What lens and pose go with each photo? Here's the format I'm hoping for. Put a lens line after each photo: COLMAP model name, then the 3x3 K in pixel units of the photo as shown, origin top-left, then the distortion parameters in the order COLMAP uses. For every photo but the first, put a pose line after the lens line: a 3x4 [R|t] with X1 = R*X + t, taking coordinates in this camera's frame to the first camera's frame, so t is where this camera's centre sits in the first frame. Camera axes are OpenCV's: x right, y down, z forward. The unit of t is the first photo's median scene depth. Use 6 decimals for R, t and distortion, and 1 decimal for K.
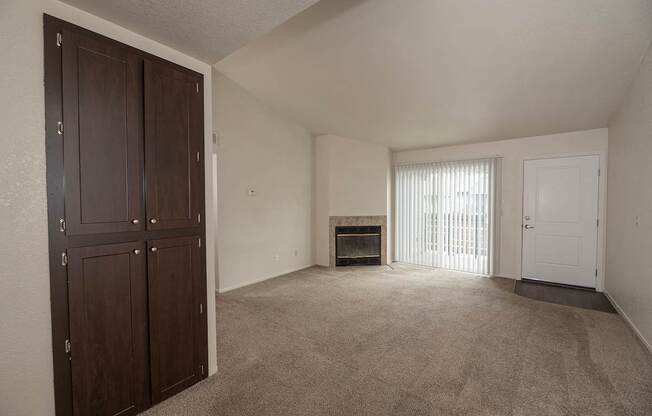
lens RADIAL K [[264.7, 0, 324.3], [0, 264.7, 209.0], [0, 0, 1]] dist [0.002336, -0.003916]
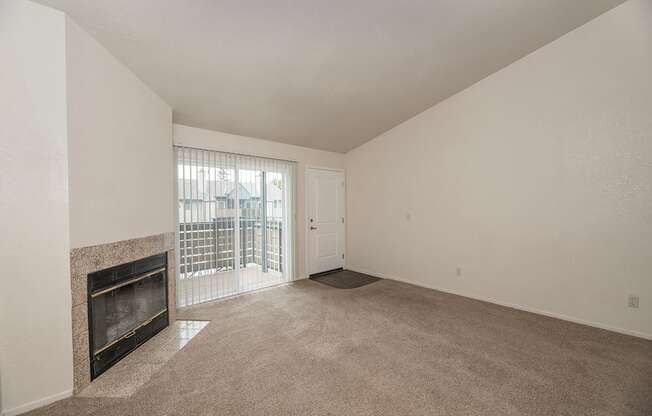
lens RADIAL K [[264.7, 0, 324.3], [0, 264.7, 209.0], [0, 0, 1]] dist [0.002336, -0.003916]
pose [[0.174358, -0.012632, 0.984601, -0.302593], [0.034355, 0.999387, 0.006738, -0.018434], [-0.984083, 0.032651, 0.174685, 0.701211]]
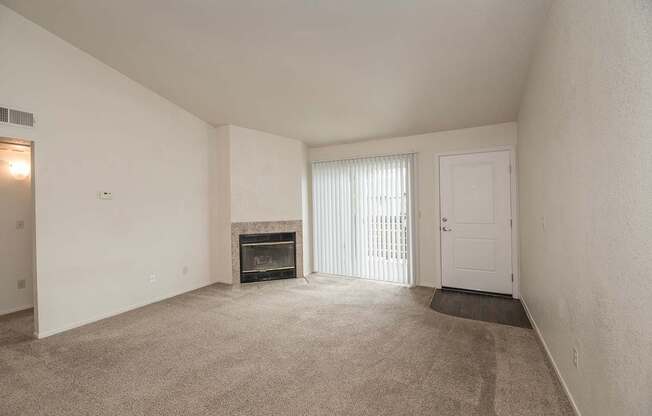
lens RADIAL K [[270.1, 0, 322.6], [0, 270.1, 203.8], [0, 0, 1]] dist [0.000016, -0.000230]
pose [[0.987417, -0.015069, 0.157415, 0.193861], [0.019628, 0.999431, -0.027446, -0.002816], [-0.156912, 0.030191, 0.987151, 0.139280]]
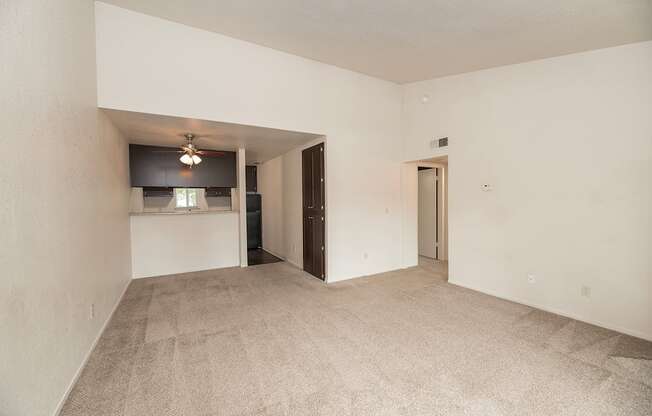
lens RADIAL K [[264.7, 0, 324.3], [0, 264.7, 209.0], [0, 0, 1]] dist [0.002336, -0.003916]
pose [[-0.383343, 0.034864, -0.922948, 0.655638], [-0.011218, 0.999038, 0.042397, -0.020586], [0.923538, 0.026606, -0.382583, 0.771966]]
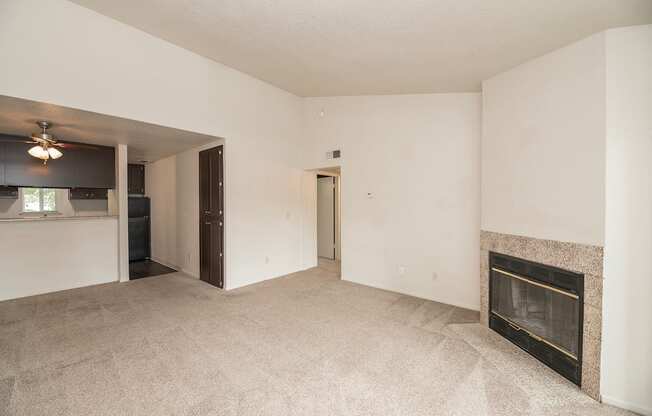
lens RADIAL K [[264.7, 0, 324.3], [0, 264.7, 209.0], [0, 0, 1]] dist [0.002336, -0.003916]
pose [[-0.056303, 0.017159, -0.998266, 0.674102], [-0.022685, 0.999572, 0.018460, -0.022237], [0.998156, 0.023685, -0.055889, 0.809098]]
